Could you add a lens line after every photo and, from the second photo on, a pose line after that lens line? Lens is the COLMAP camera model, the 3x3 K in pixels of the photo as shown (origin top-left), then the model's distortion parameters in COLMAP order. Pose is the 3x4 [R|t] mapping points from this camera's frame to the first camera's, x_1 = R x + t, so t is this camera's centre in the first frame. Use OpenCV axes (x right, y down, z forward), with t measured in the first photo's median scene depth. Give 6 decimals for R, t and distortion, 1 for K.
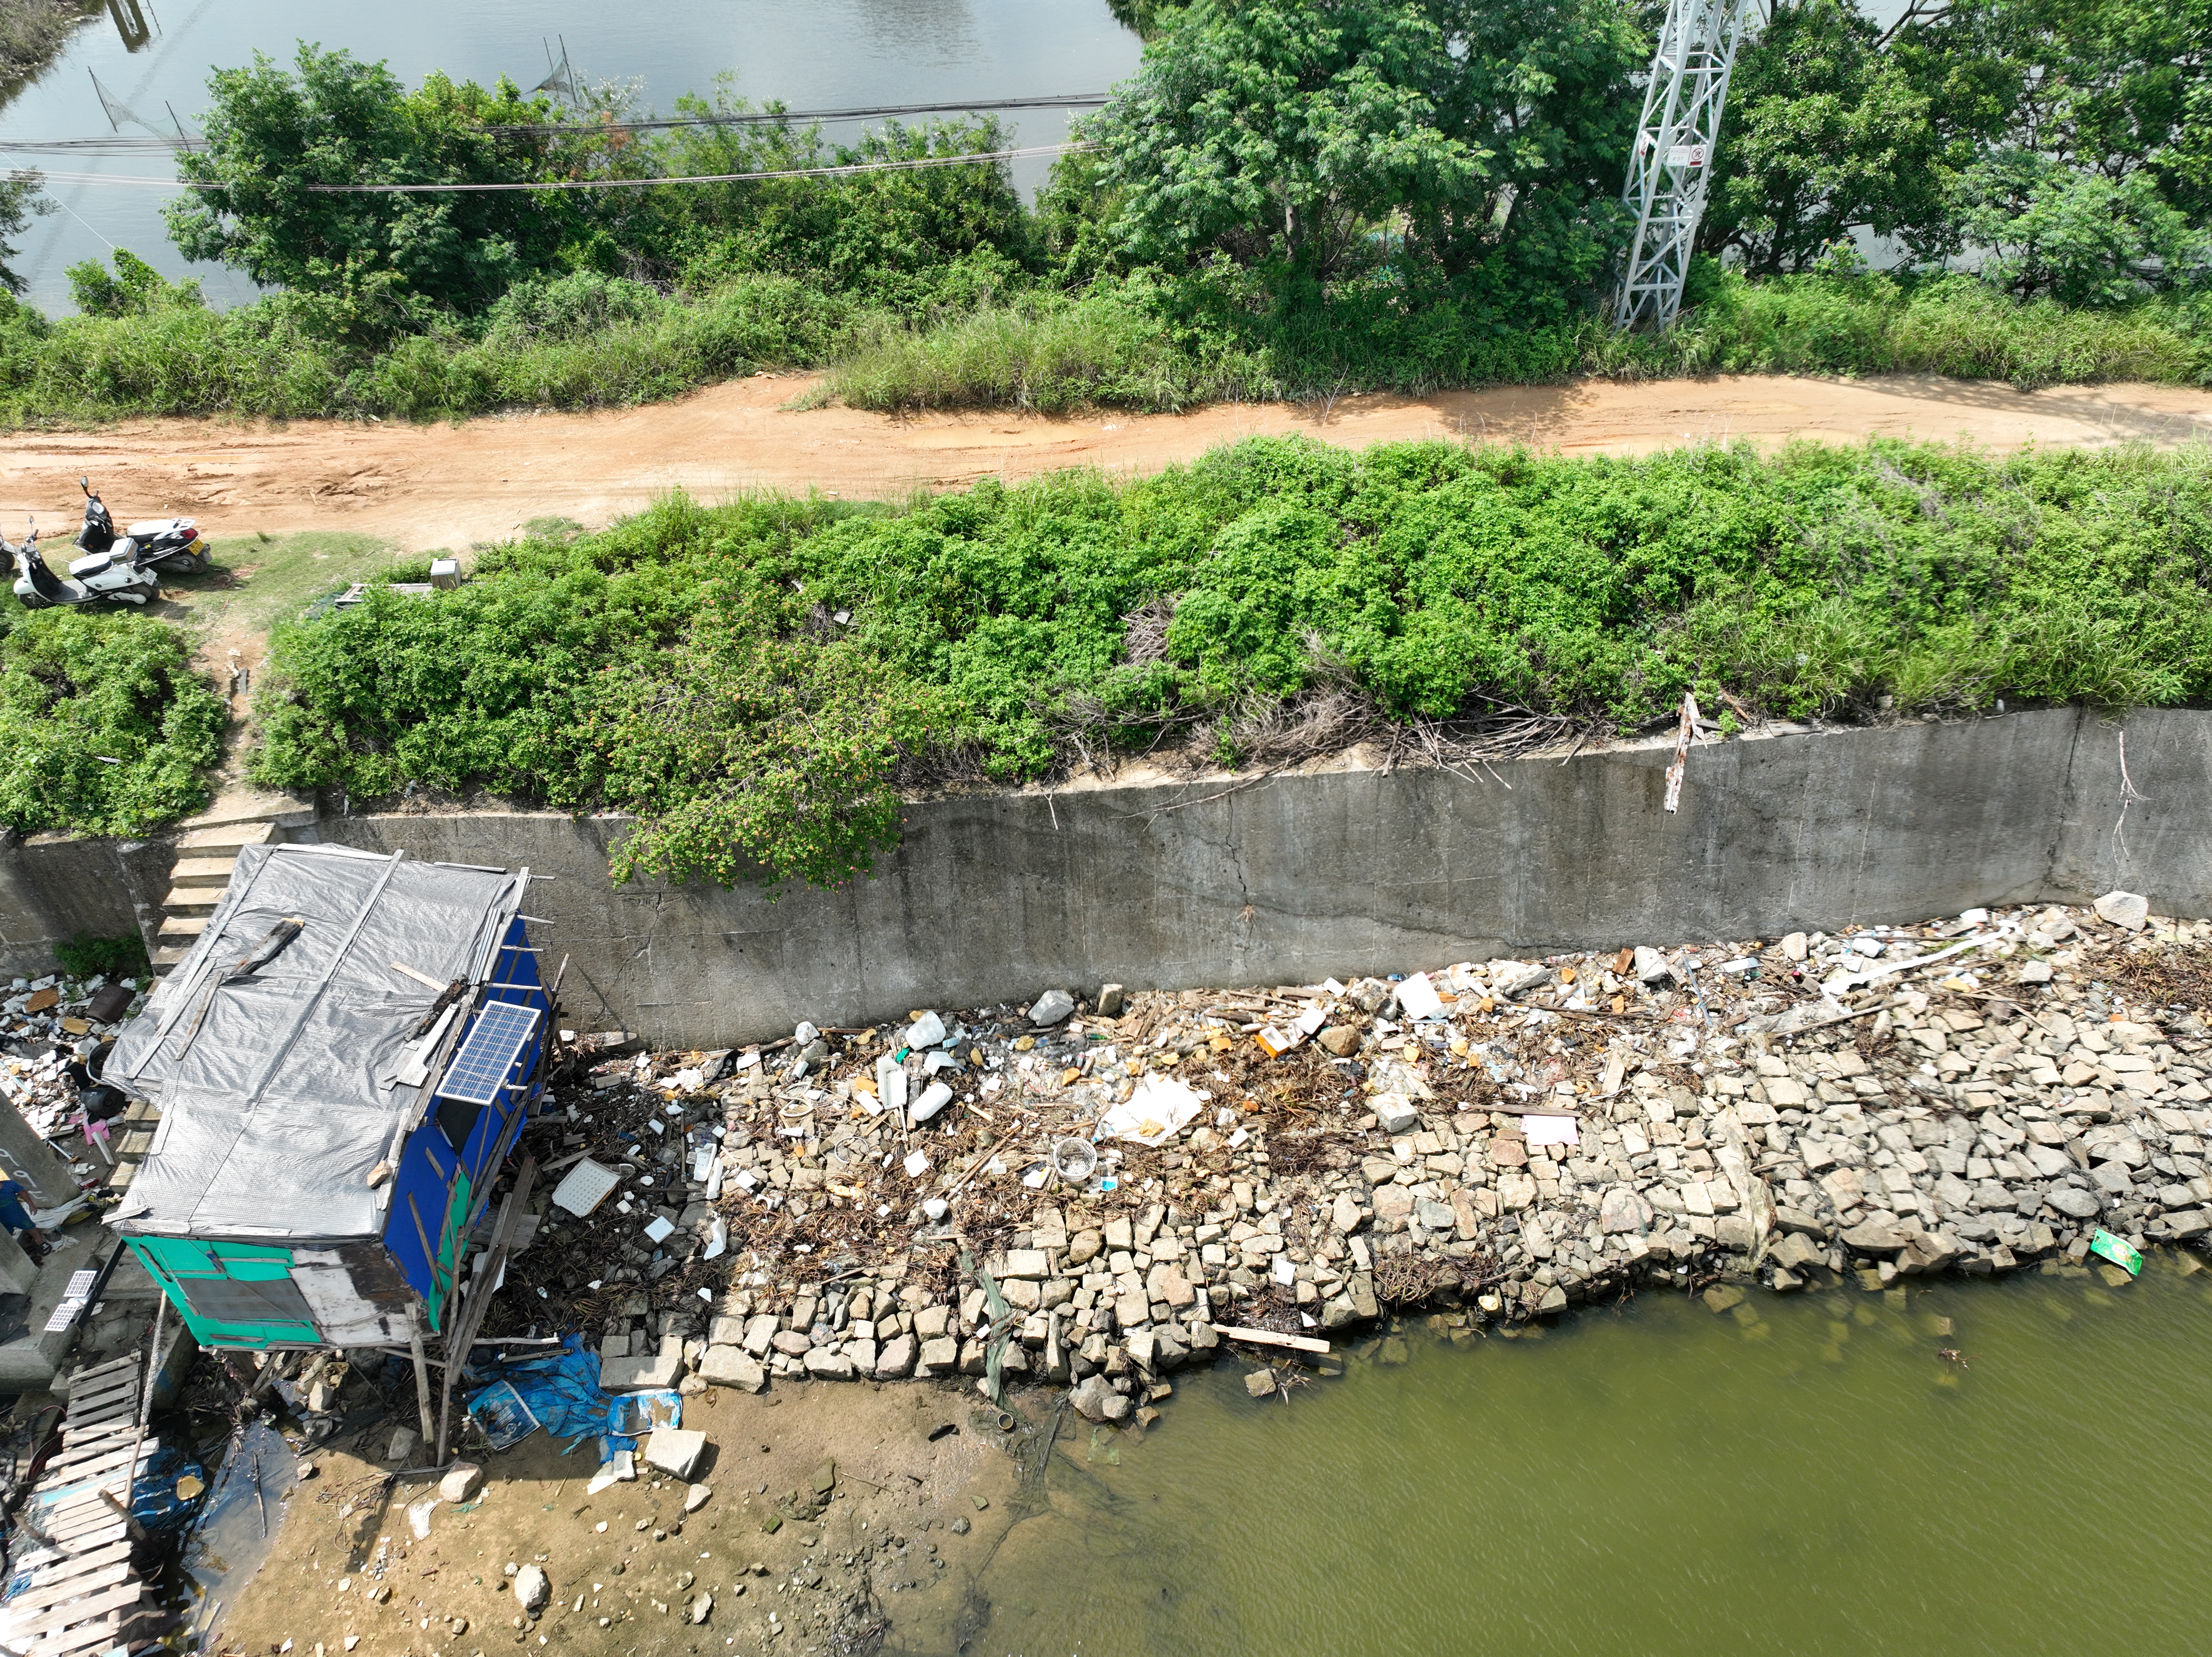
lens RADIAL K [[1558.6, 0, 1106.0], [0, 1558.6, 828.5], [0, 0, 1]] dist [-0.000062, 0.008872]
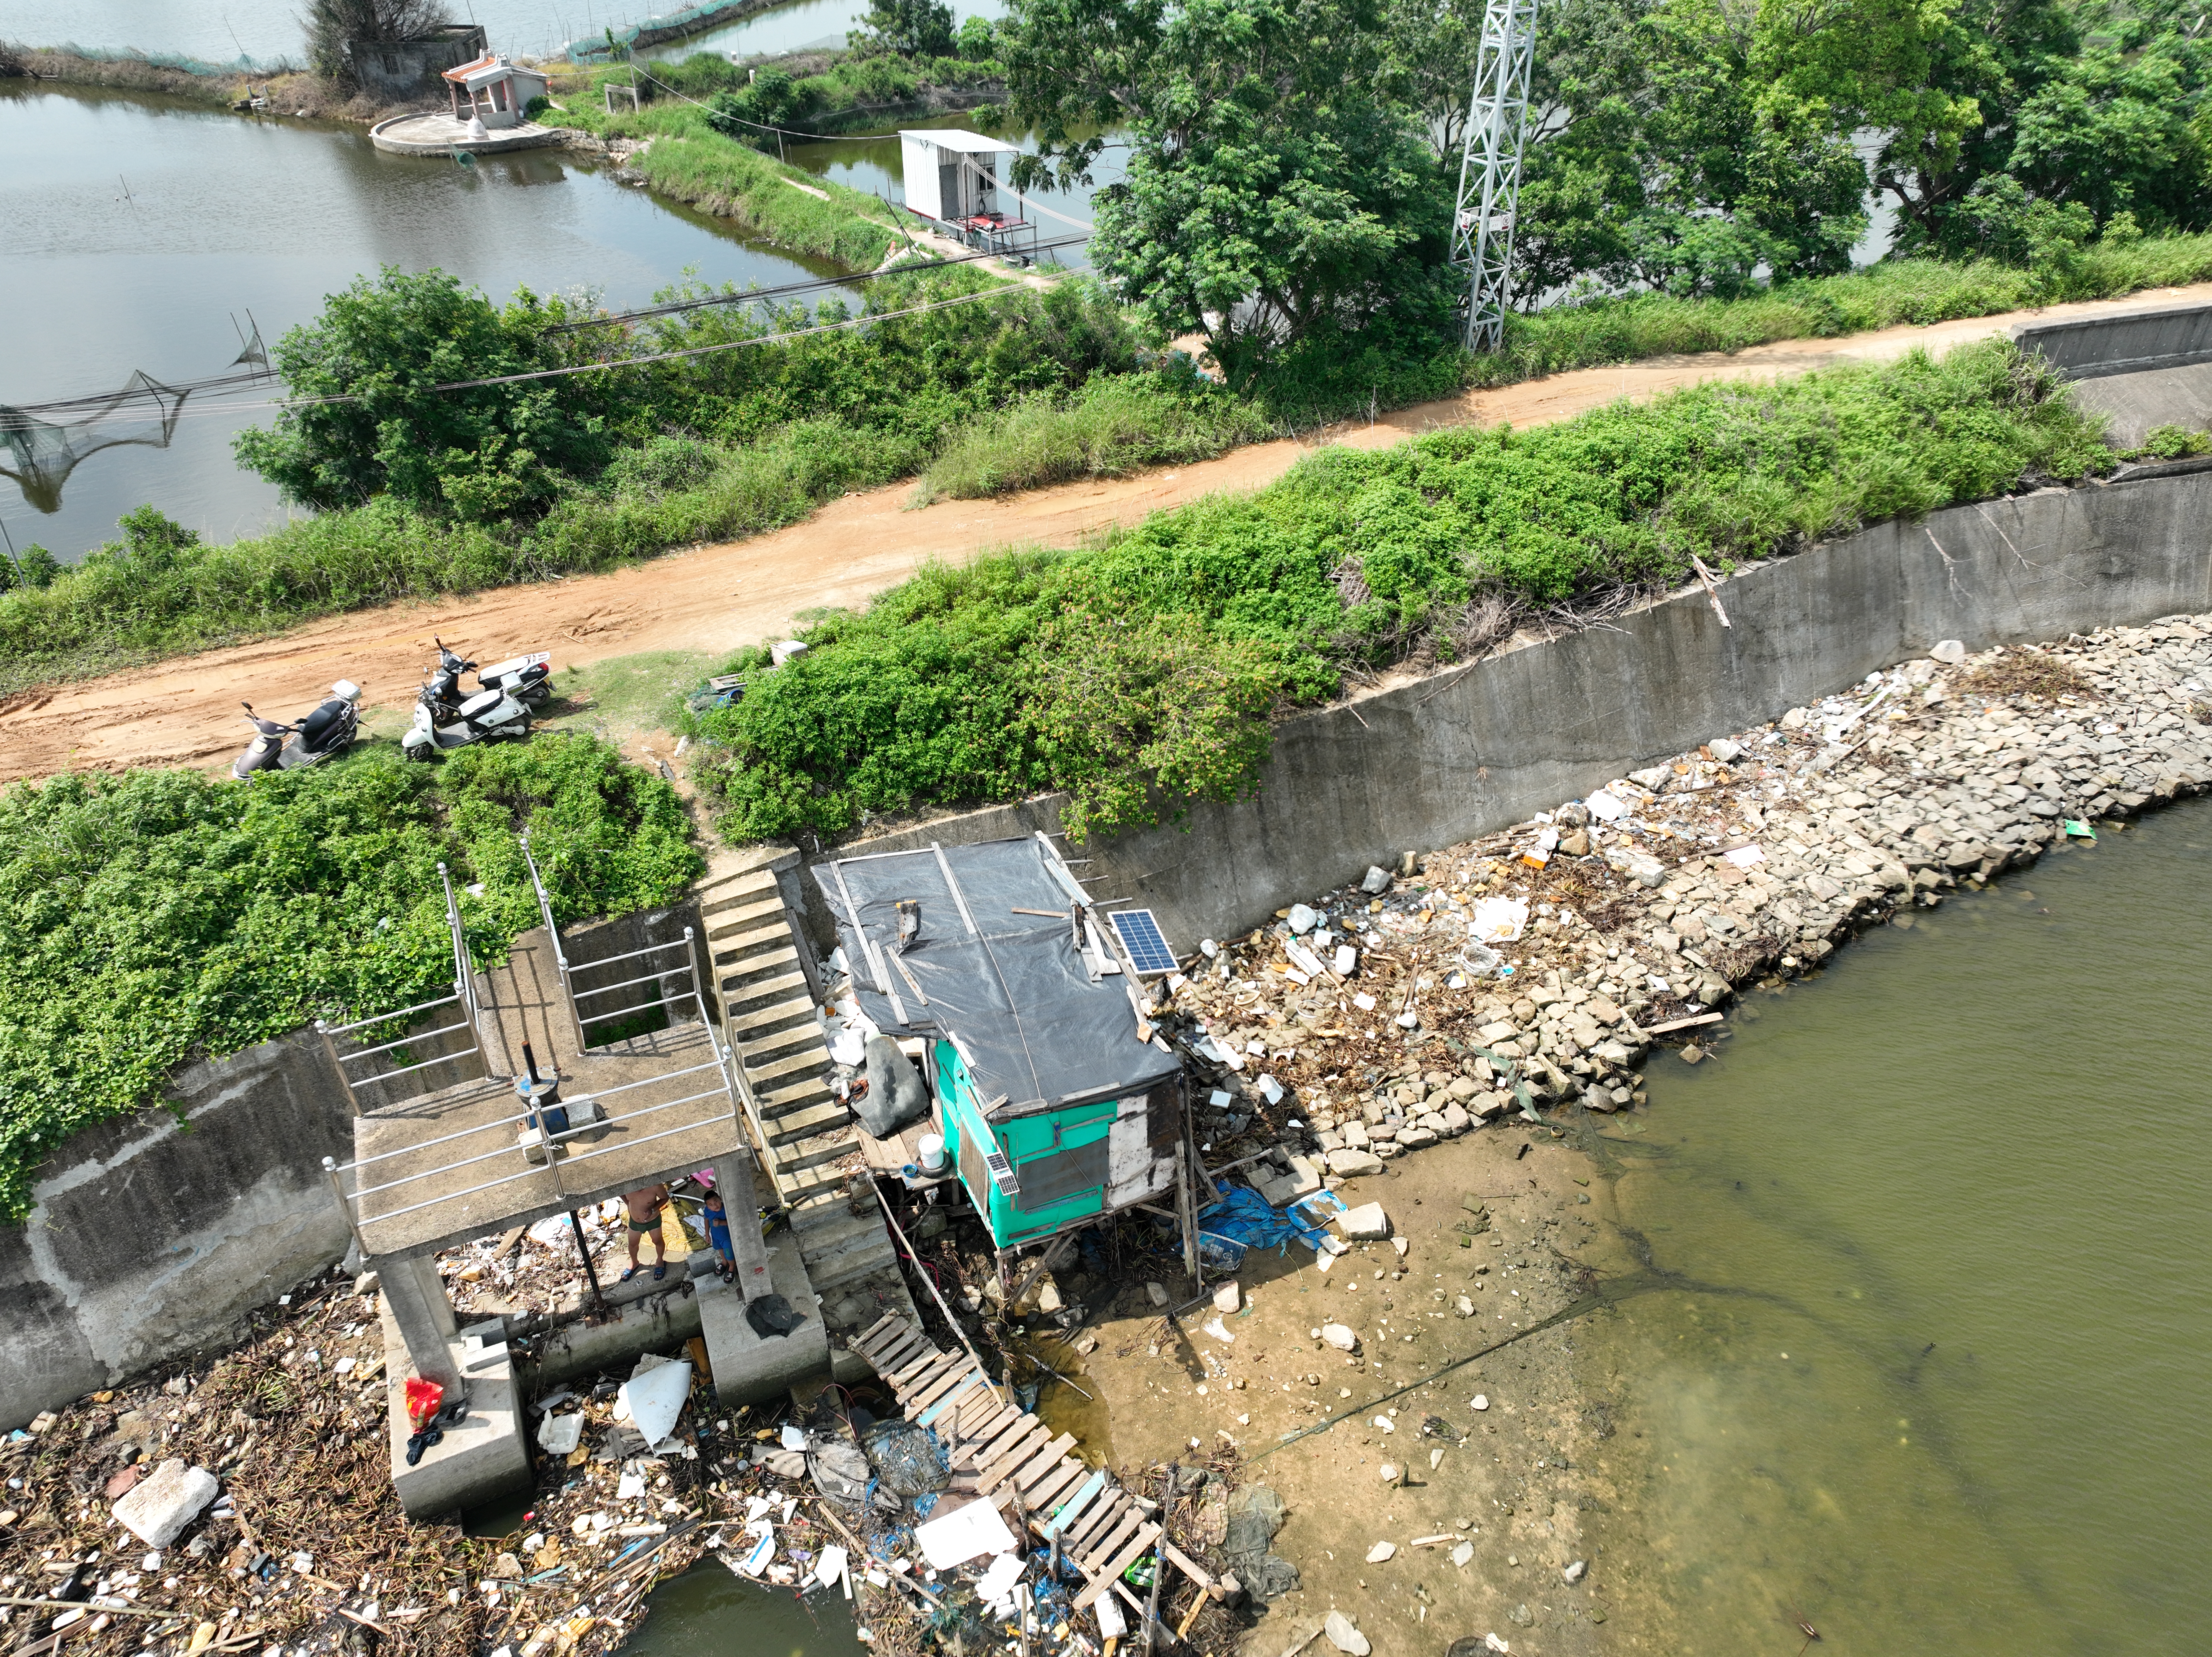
lens RADIAL K [[1558.6, 0, 1106.0], [0, 1558.6, 828.5], [0, 0, 1]] dist [-0.000062, 0.008872]
pose [[0.910381, -0.234739, 0.340739, -0.664522], [0.279840, 0.955899, -0.089142, 0.130166], [-0.304787, 0.176506, 0.935922, -0.111865]]
